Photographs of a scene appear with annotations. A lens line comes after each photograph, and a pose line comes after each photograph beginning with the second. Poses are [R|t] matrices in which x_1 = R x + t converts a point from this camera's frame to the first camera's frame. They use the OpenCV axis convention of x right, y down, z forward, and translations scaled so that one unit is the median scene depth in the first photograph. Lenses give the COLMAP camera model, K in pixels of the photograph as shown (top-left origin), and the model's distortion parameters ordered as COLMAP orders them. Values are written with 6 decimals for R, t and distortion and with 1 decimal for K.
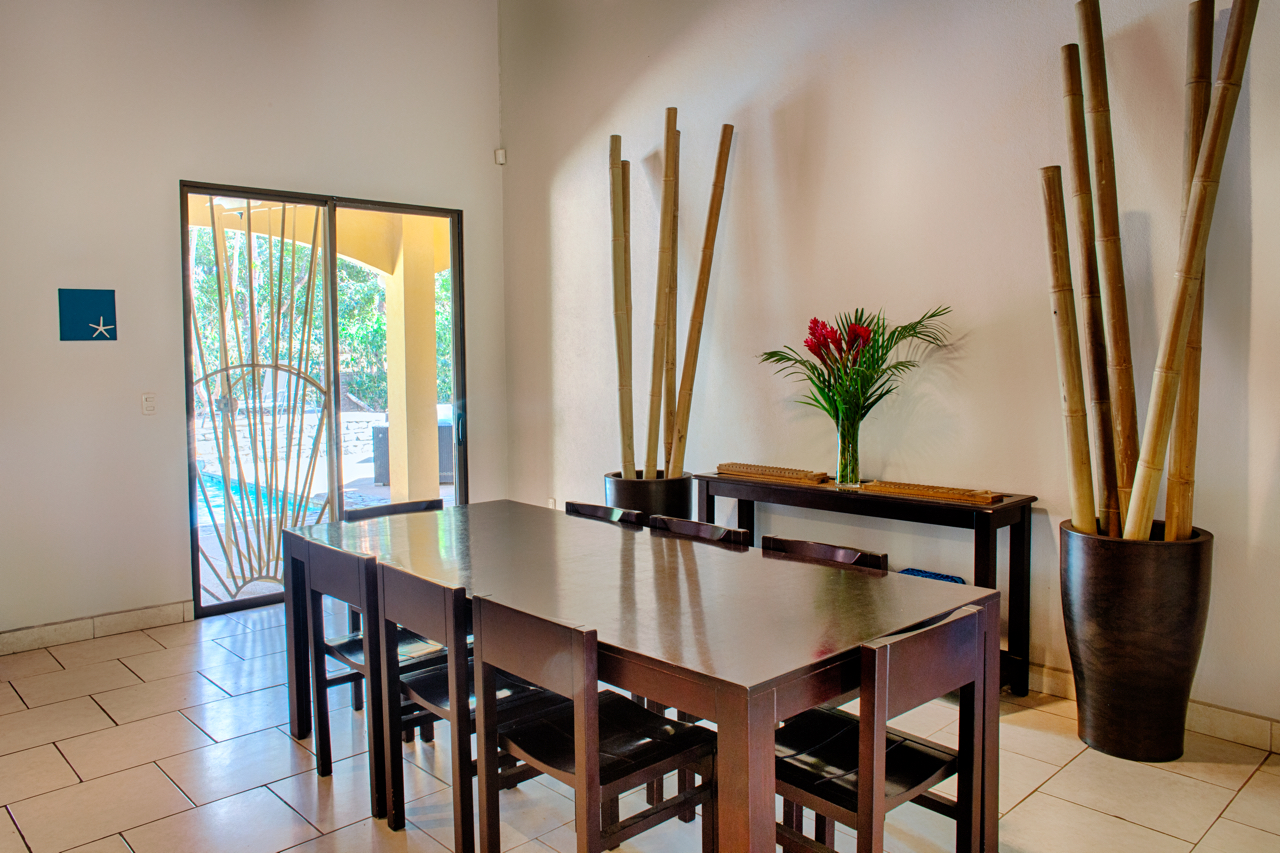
lens RADIAL K [[1067.3, 0, 637.5], [0, 1067.3, 393.2], [0, 0, 1]] dist [-0.037124, 0.005962]
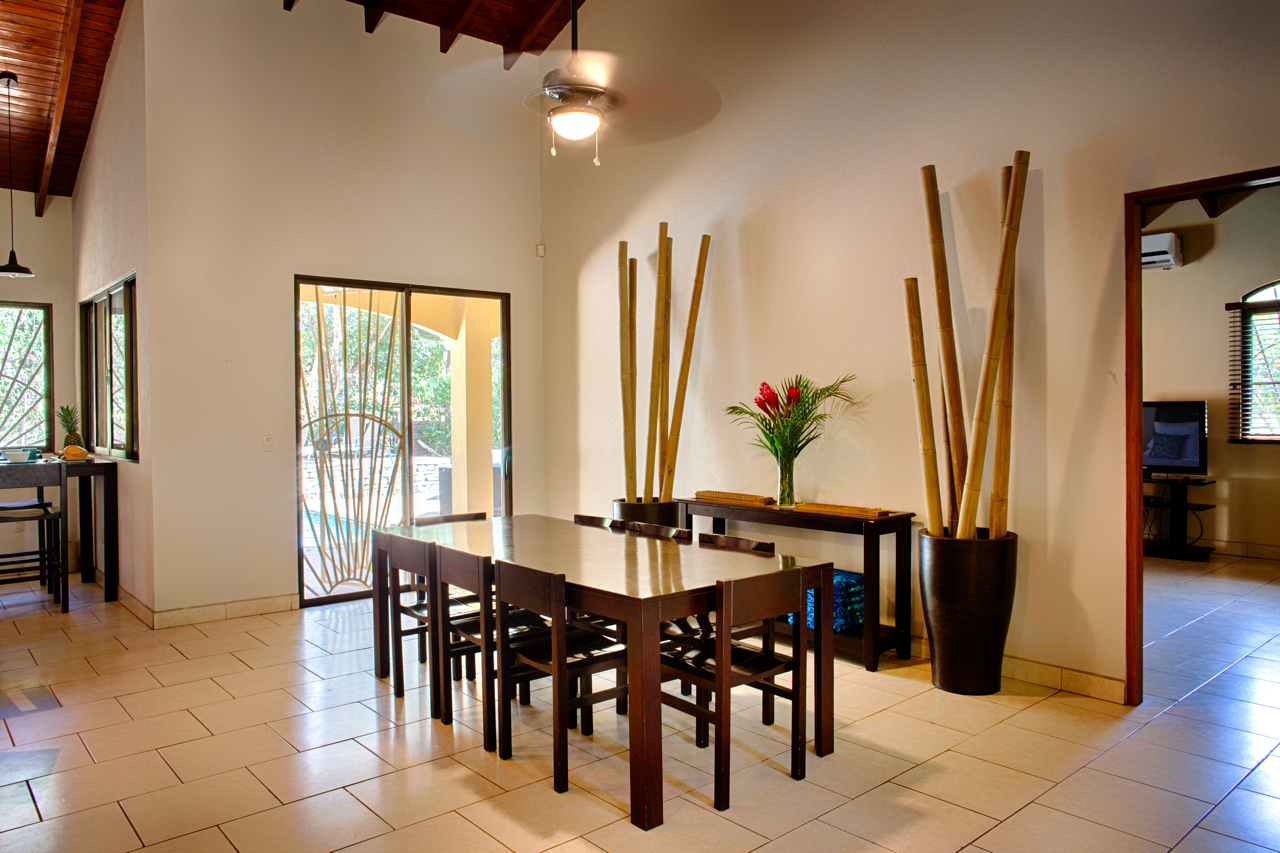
lens RADIAL K [[878.9, 0, 637.7], [0, 878.9, 416.5], [0, 0, 1]] dist [-0.062336, 0.063896]
pose [[0.999767, 0.006021, -0.020712, 0.032019], [-0.006562, 0.999637, -0.026133, 0.003496], [0.020547, 0.026262, 0.999444, -0.116189]]
